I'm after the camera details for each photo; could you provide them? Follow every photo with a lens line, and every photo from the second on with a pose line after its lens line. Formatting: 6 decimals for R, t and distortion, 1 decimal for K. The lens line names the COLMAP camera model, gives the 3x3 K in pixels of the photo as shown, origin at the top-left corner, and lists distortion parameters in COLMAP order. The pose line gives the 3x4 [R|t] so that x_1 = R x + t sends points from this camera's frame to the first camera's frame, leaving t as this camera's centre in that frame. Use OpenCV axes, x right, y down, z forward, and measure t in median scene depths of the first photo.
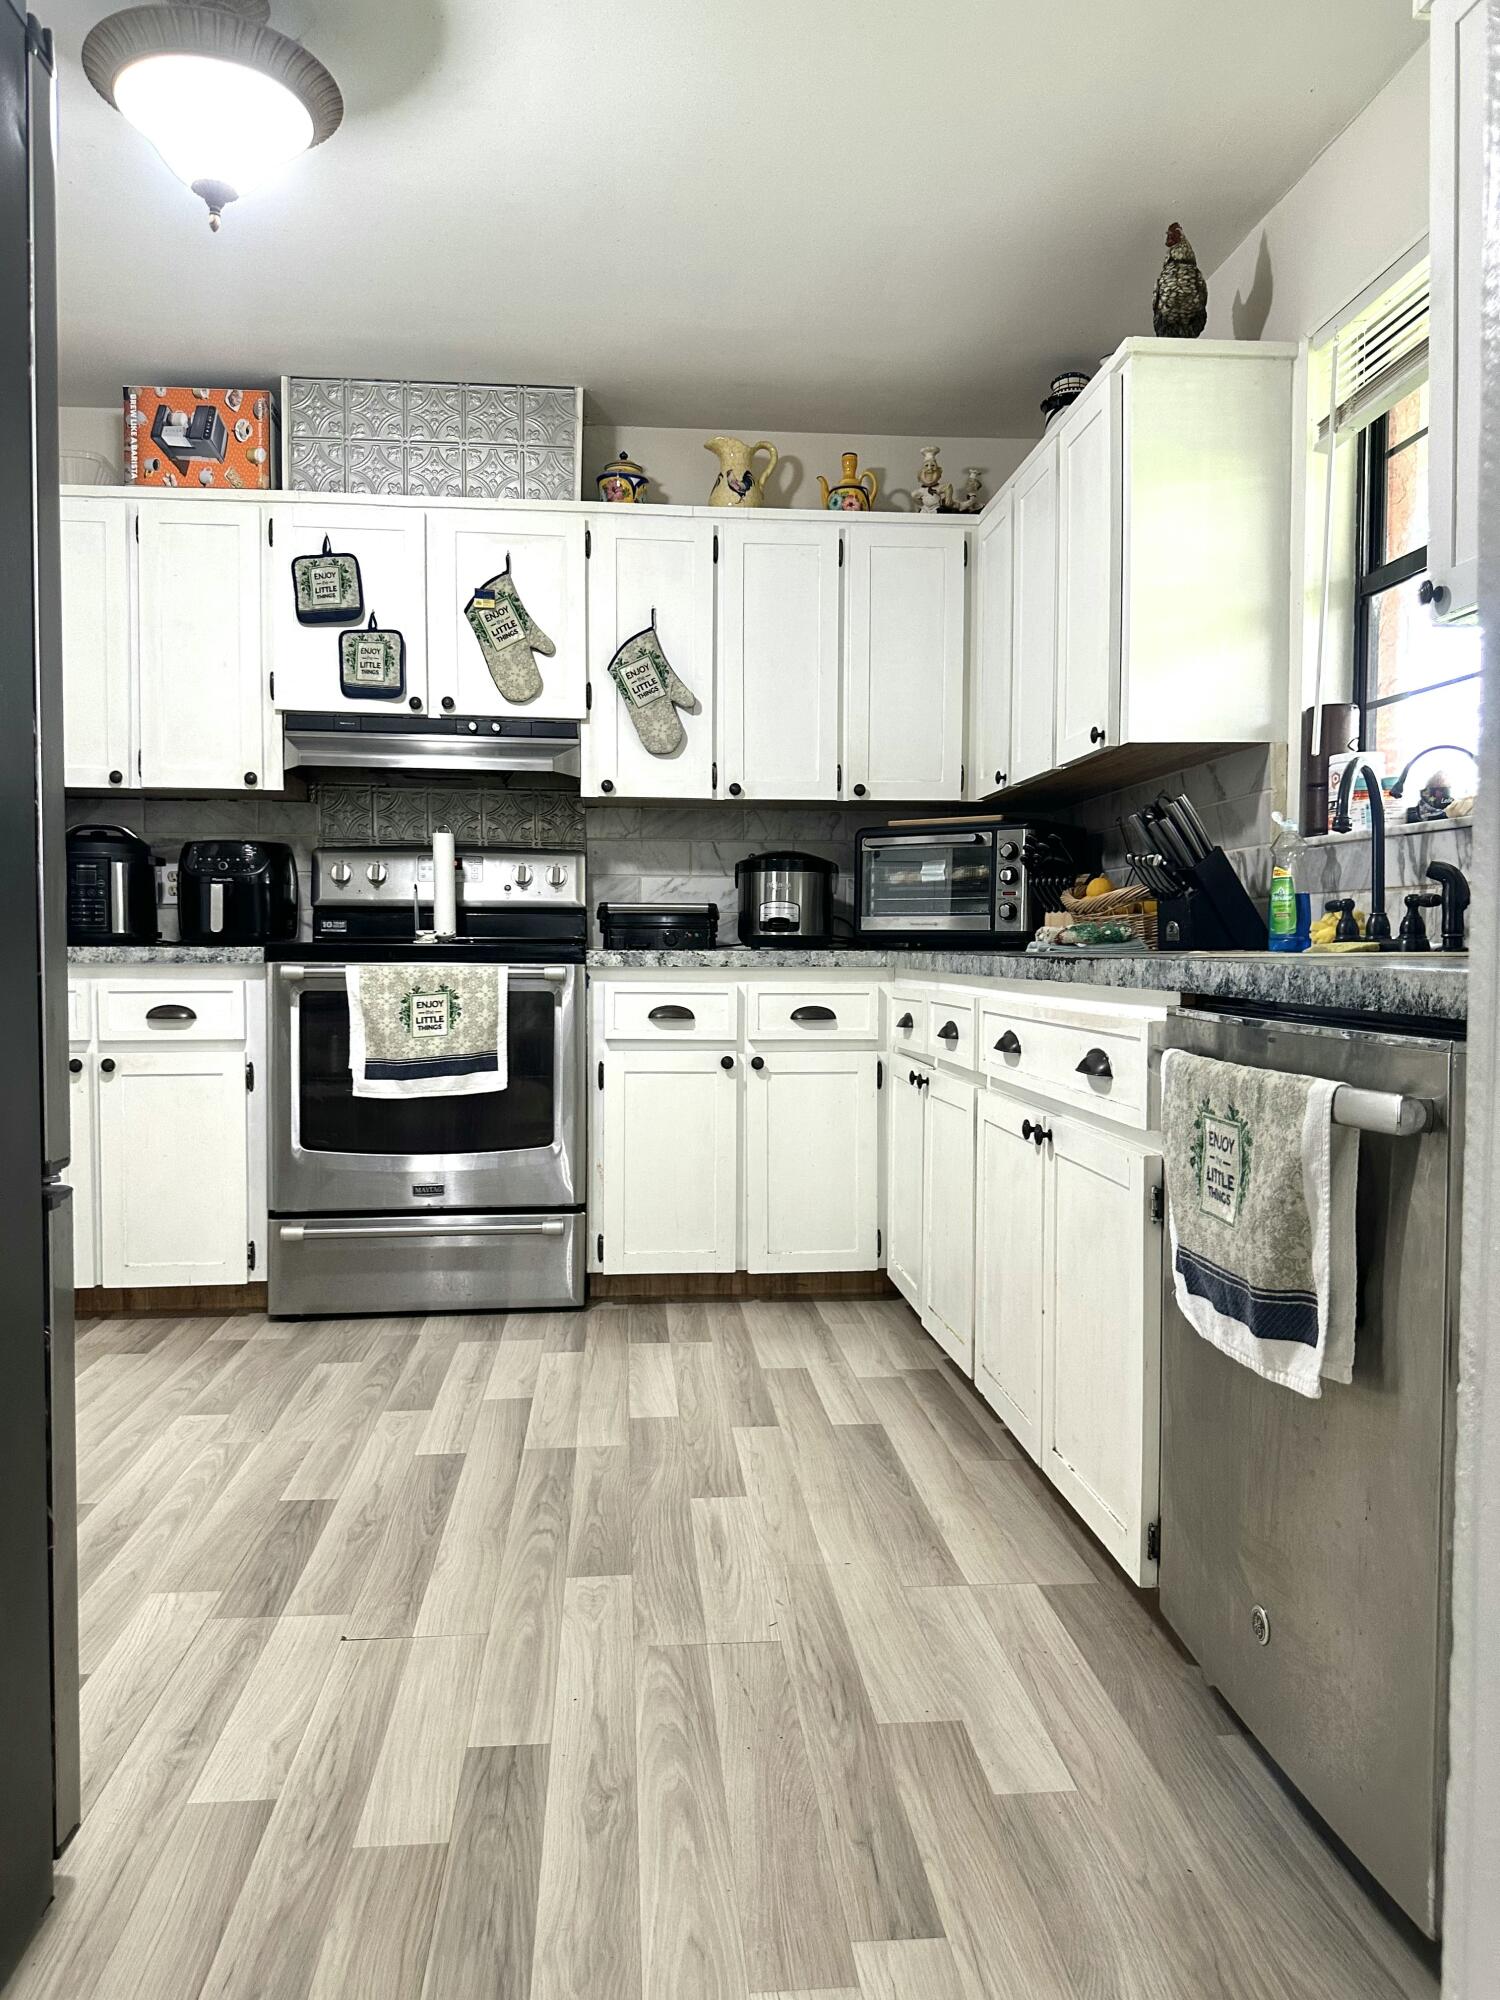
lens RADIAL K [[1405.7, 0, 750.8], [0, 1405.7, 996.4], [0, 0, 1]] dist [0.045766, -0.037597]
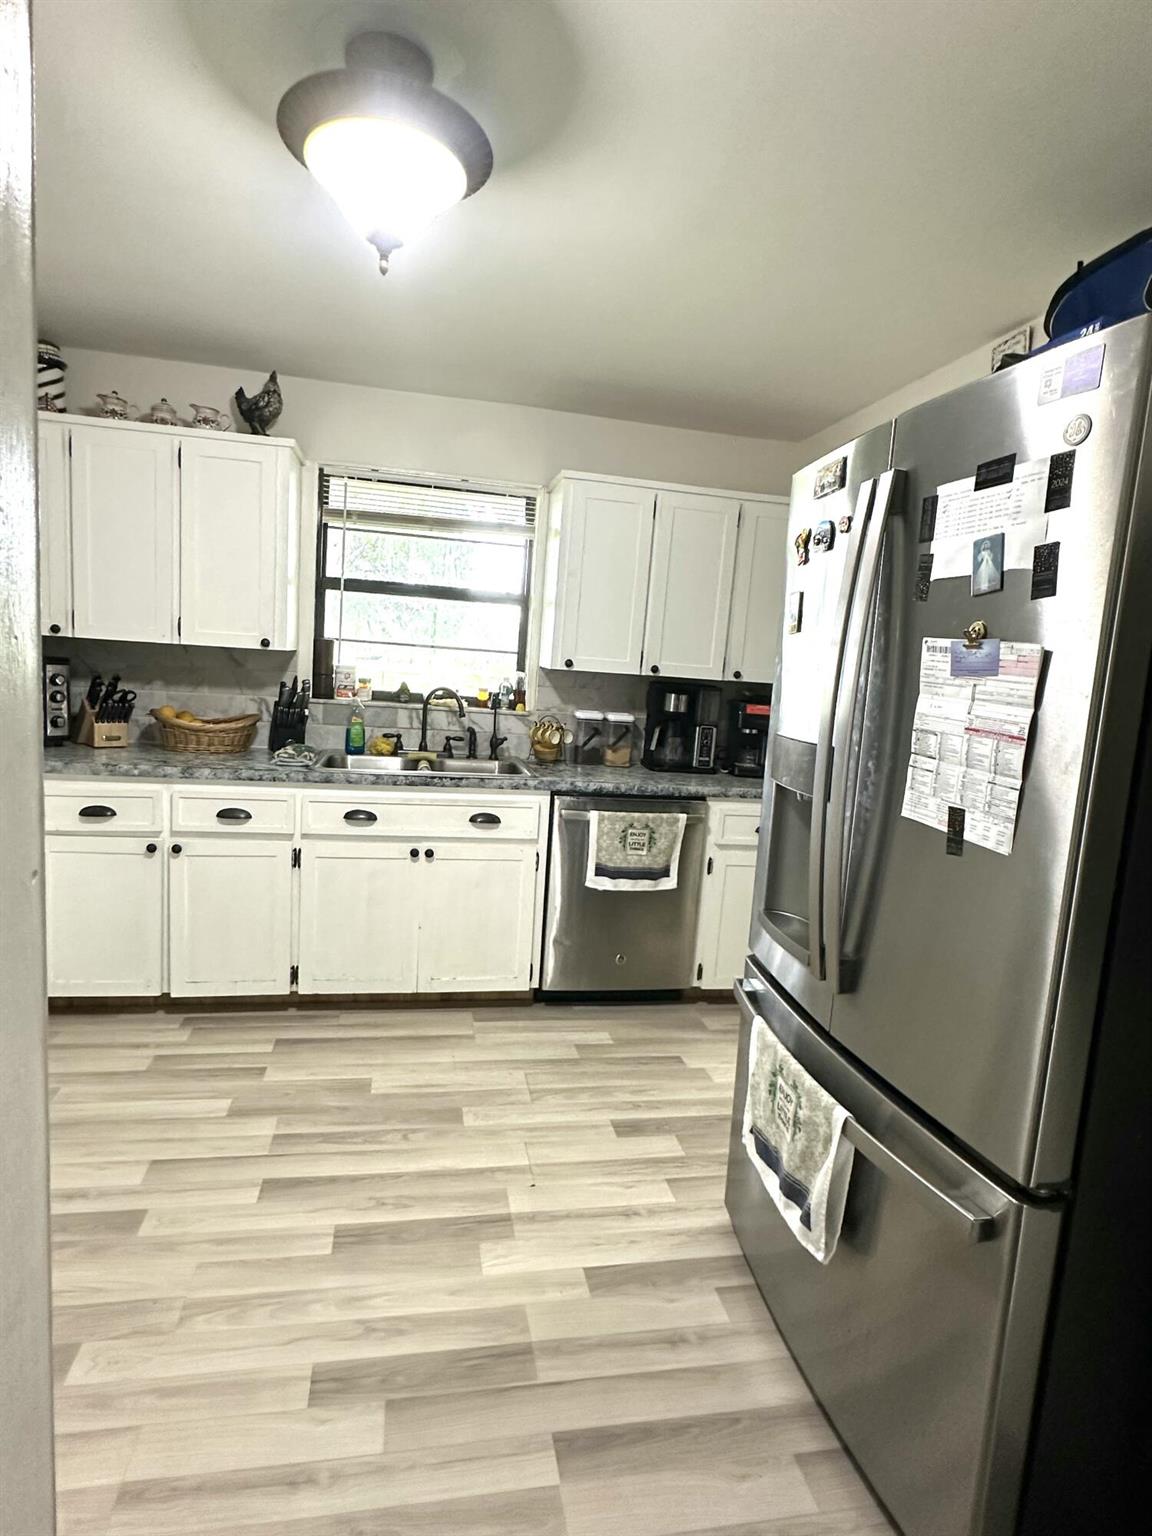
lens RADIAL K [[797.4, 0, 563.7], [0, 797.4, 772.6], [0, 0, 1]] dist [-0.004497, -0.000488]
pose [[-0.089034, -0.130945, 0.987384, -1.085000], [-0.022561, 0.991331, 0.129434, -0.204399], [-0.995773, -0.010752, -0.091216, 0.900424]]
